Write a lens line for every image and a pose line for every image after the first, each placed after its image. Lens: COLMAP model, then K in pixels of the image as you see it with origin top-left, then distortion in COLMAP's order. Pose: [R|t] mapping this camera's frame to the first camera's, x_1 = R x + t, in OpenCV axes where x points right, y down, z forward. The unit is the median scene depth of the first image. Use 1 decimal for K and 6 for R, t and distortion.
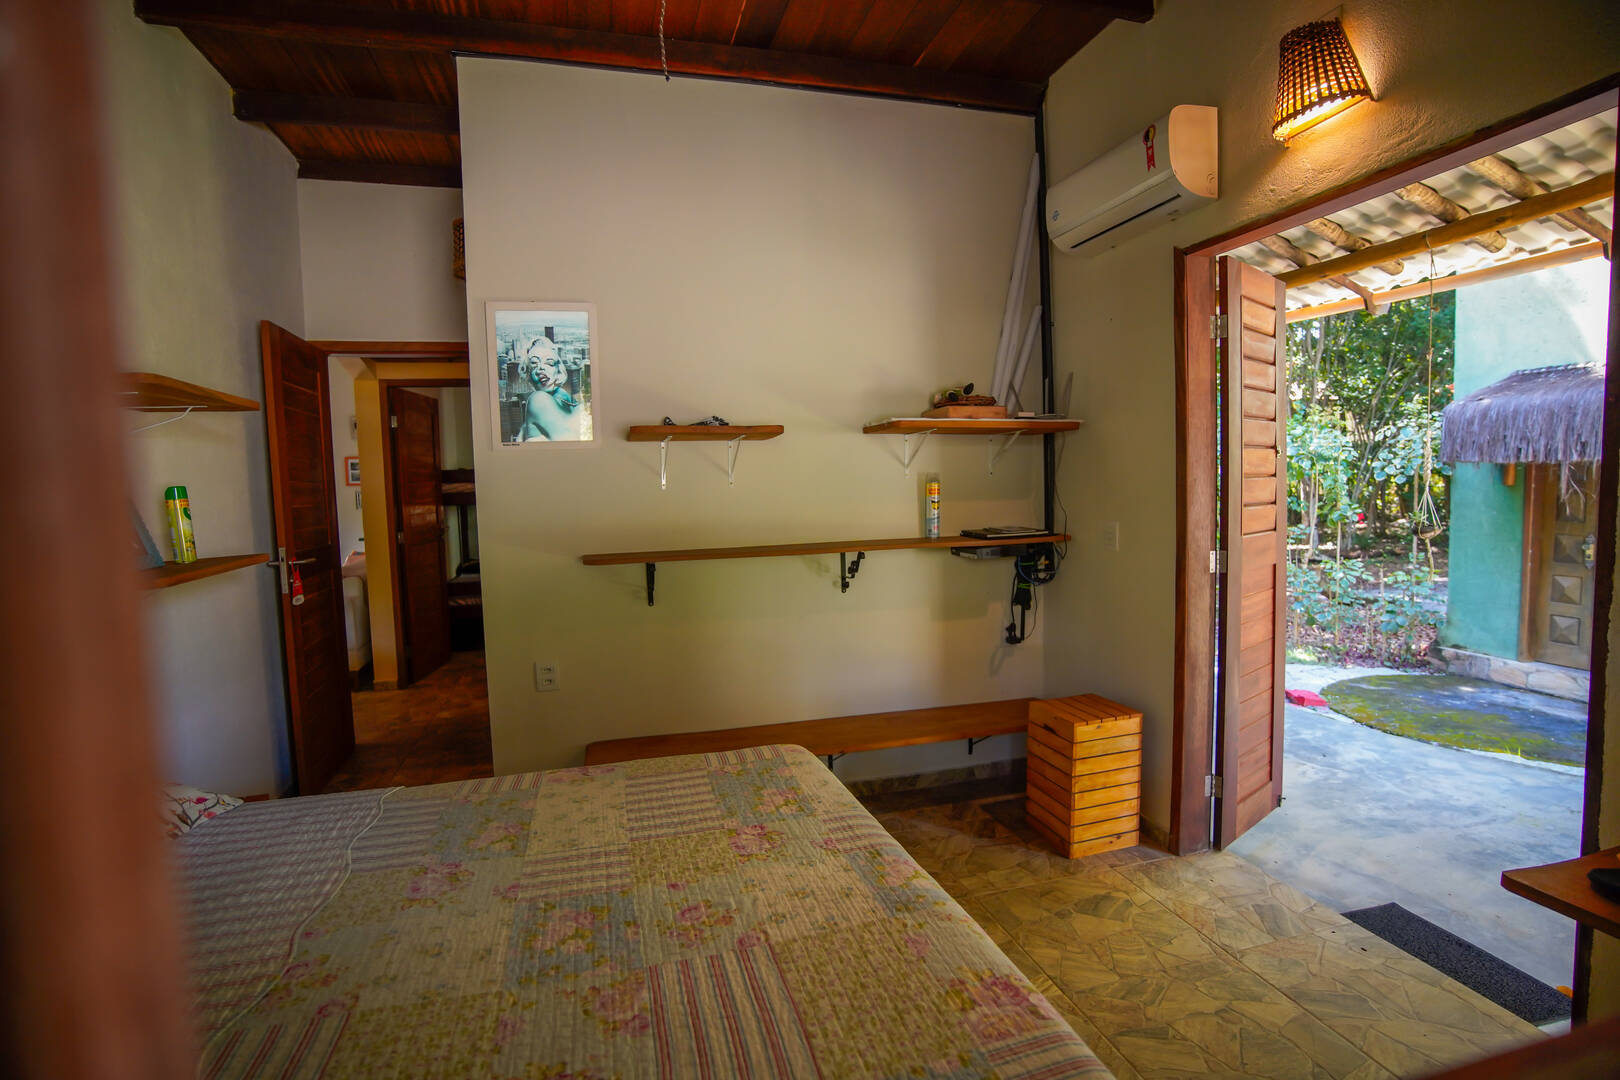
lens RADIAL K [[798.7, 0, 815.4], [0, 798.7, 543.6], [0, 0, 1]] dist [-0.080362, 0.038364]
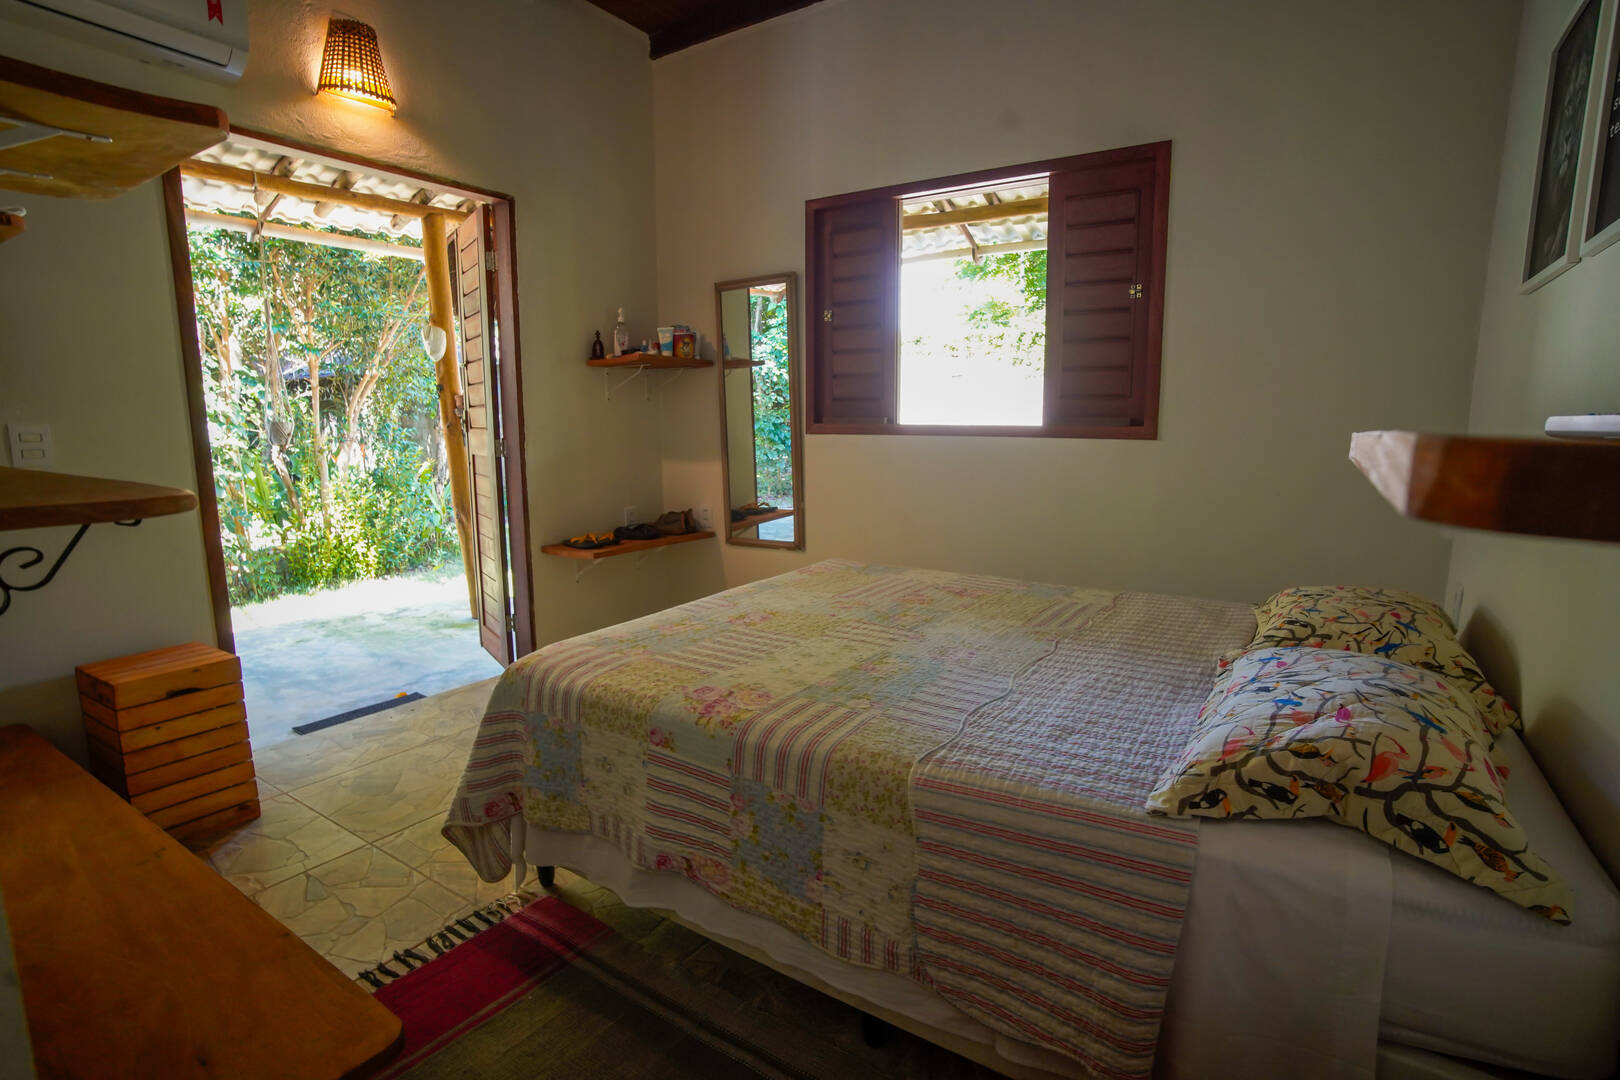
lens RADIAL K [[798.7, 0, 815.4], [0, 798.7, 543.6], [0, 0, 1]] dist [-0.080362, 0.038364]
pose [[-0.657409, -0.093196, 0.747749, -1.015337], [0.077410, 0.978719, 0.190042, 0.000442], [-0.749547, 0.182818, -0.636204, 1.545363]]
